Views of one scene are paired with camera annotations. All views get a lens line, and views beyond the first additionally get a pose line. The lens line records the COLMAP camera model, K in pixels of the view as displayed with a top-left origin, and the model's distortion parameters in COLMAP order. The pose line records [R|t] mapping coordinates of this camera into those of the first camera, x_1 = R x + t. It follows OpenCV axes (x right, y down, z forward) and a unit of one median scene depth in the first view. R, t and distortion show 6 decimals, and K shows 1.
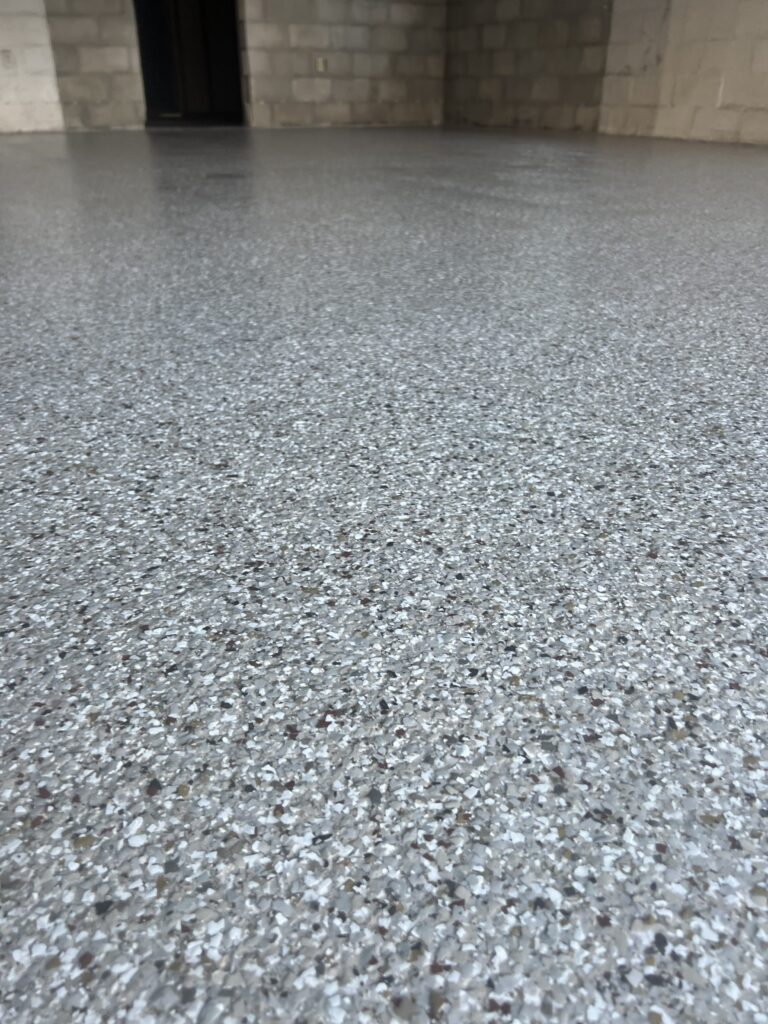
lens RADIAL K [[782.3, 0, 384.0], [0, 782.3, 512.0], [0, 0, 1]] dist [0.068961, -0.110390]
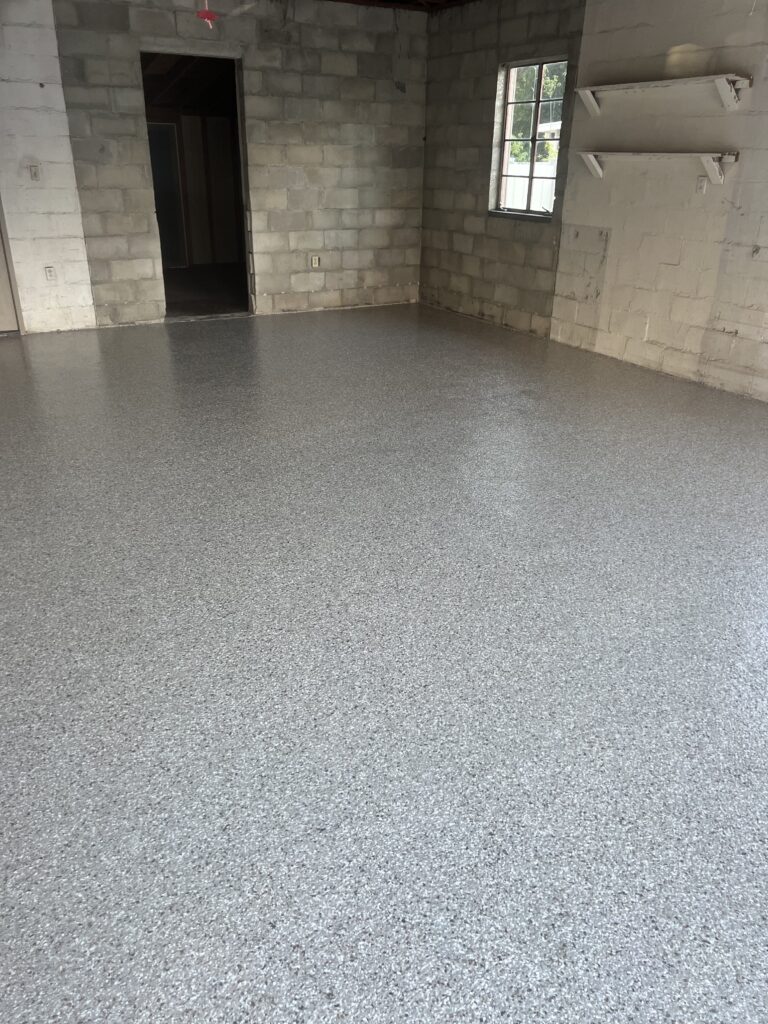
lens RADIAL K [[769.3, 0, 384.0], [0, 769.3, 512.0], [0, 0, 1]] dist [0.034005, -0.029113]
pose [[0.999468, 0.005650, 0.032119, -0.015765], [-0.003585, 0.997944, -0.063984, -0.145089], [-0.032414, 0.063835, 0.997434, -0.141621]]
